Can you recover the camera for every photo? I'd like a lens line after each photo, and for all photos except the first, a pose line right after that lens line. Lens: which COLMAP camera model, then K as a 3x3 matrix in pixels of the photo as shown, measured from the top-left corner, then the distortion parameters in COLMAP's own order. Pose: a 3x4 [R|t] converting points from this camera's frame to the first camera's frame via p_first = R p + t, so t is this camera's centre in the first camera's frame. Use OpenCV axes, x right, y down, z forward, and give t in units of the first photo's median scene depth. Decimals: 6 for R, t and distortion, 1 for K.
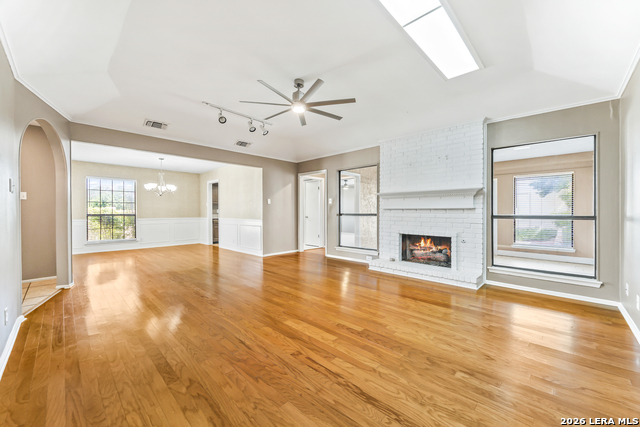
lens RADIAL K [[247.0, 0, 321.7], [0, 247.0, 214.4], [0, 0, 1]] dist [-0.003789, 0.000090]
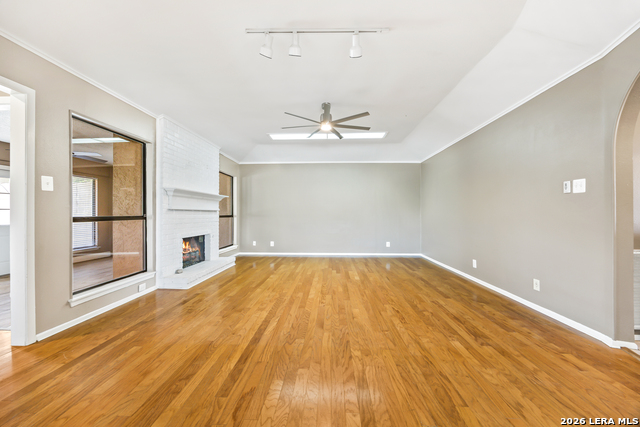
lens RADIAL K [[247.0, 0, 321.1], [0, 247.0, 211.3], [0, 0, 1]] dist [-0.003789, 0.000090]
pose [[-0.654635, 0.007797, 0.755905, -0.864821], [0.011393, 0.999935, -0.000447, -0.012597], [-0.755859, 0.008319, -0.654682, 1.586953]]
